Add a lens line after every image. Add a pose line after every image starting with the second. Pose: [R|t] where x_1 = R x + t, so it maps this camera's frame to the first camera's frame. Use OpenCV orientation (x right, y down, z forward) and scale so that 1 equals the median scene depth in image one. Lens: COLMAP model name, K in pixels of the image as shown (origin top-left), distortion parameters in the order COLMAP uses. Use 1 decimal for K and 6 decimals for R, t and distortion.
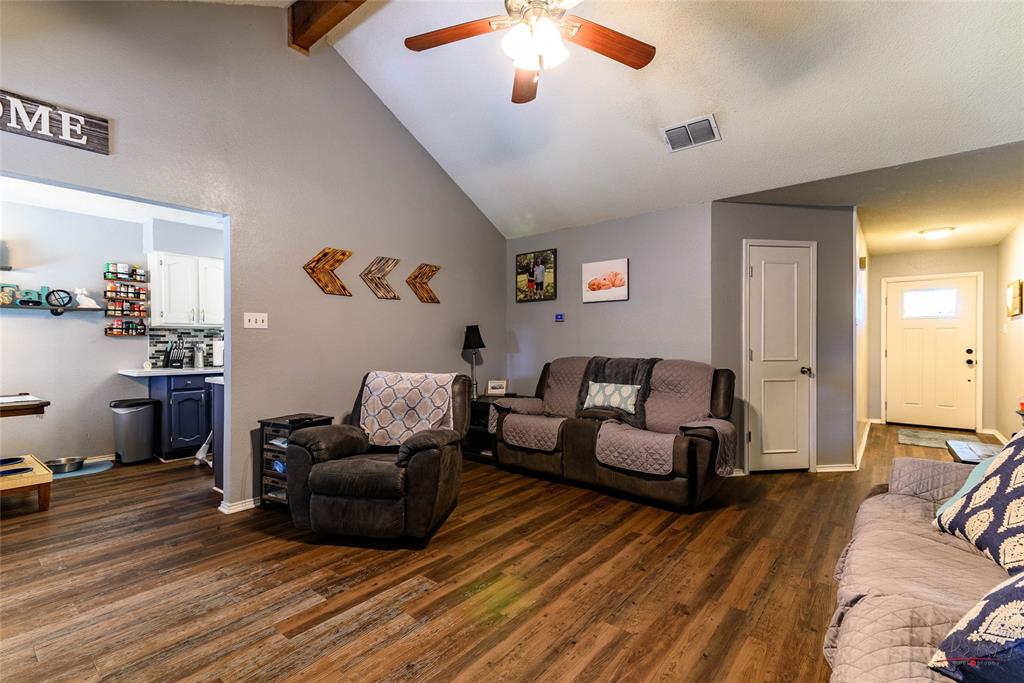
lens RADIAL K [[460.0, 0, 515.4], [0, 460.0, 345.2], [0, 0, 1]] dist [0.011381, -0.000105]
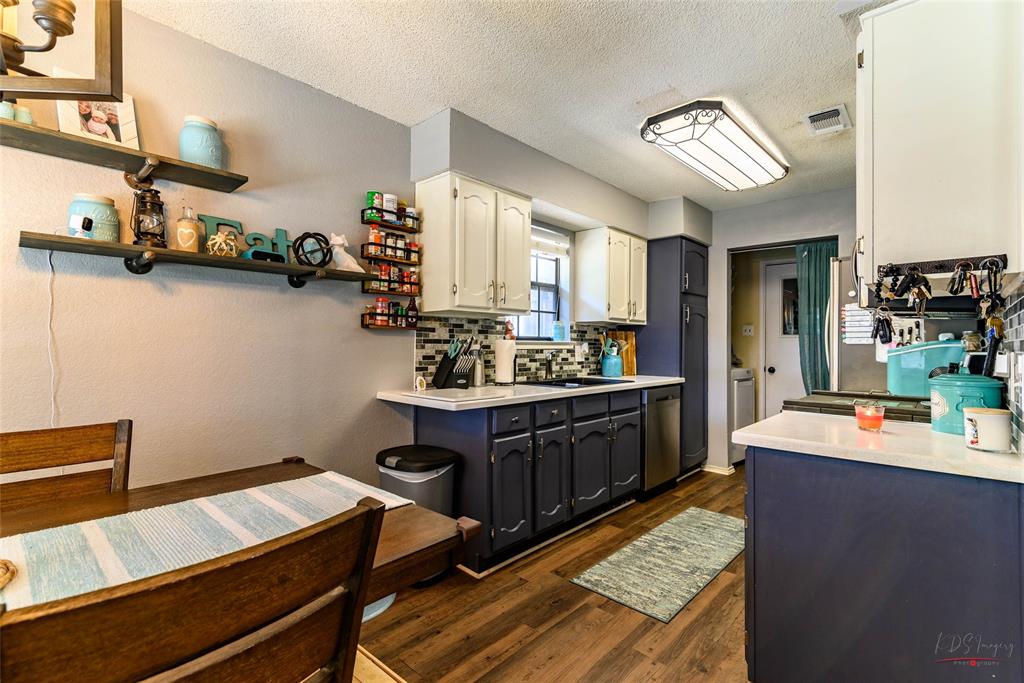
lens RADIAL K [[474.1, 0, 511.6], [0, 474.1, 336.4], [0, 0, 1]] dist [0.020410, 0.000058]
pose [[0.997969, 0.008800, -0.063091, -0.666370], [-0.010029, 0.999766, -0.019191, -0.002226], [0.062907, 0.019785, 0.997823, 0.460044]]
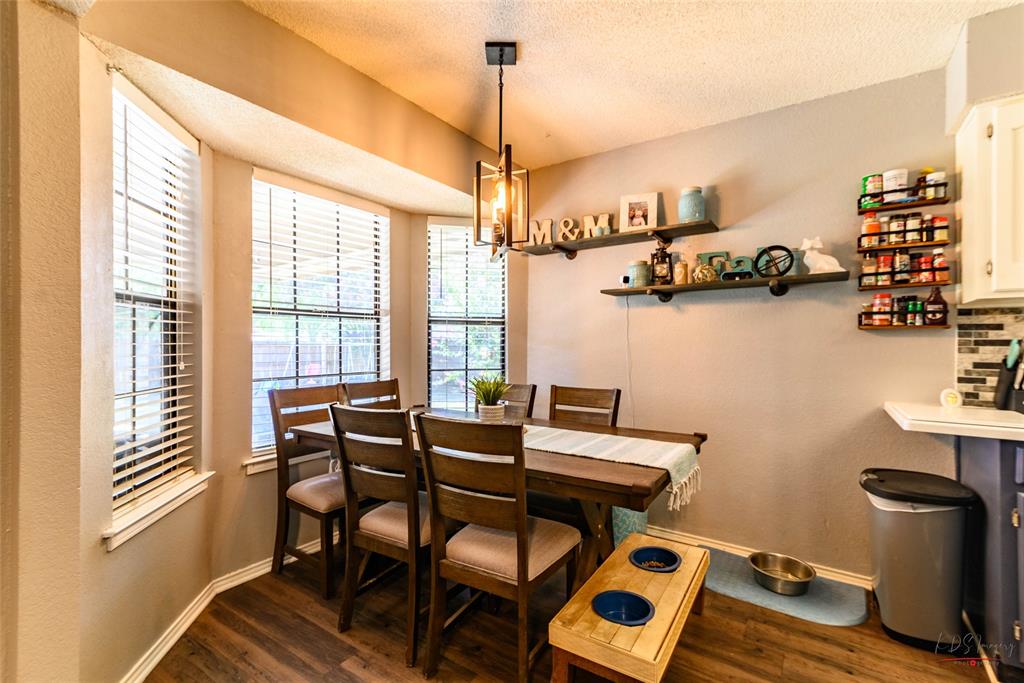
lens RADIAL K [[460.0, 0, 515.4], [0, 460.0, 345.2], [0, 0, 1]] dist [0.011381, -0.000105]
pose [[0.093485, 0.002418, -0.995618, -0.425259], [-0.006570, 0.999977, 0.001811, -0.002380], [0.995599, 0.006372, 0.093499, 0.584641]]
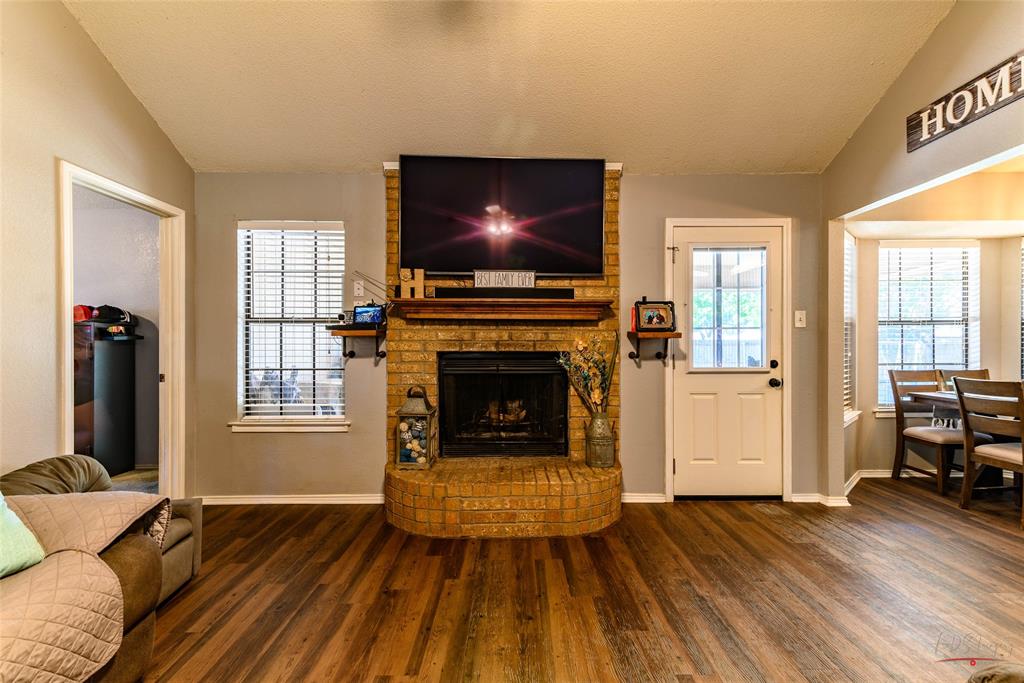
lens RADIAL K [[460.0, 0, 515.4], [0, 460.0, 345.2], [0, 0, 1]] dist [0.011381, -0.000105]
pose [[-0.764881, 0.002925, -0.644165, 0.124466], [-0.001638, 0.999978, 0.006485, -0.001392], [0.644170, 0.006015, -0.764859, 0.574167]]
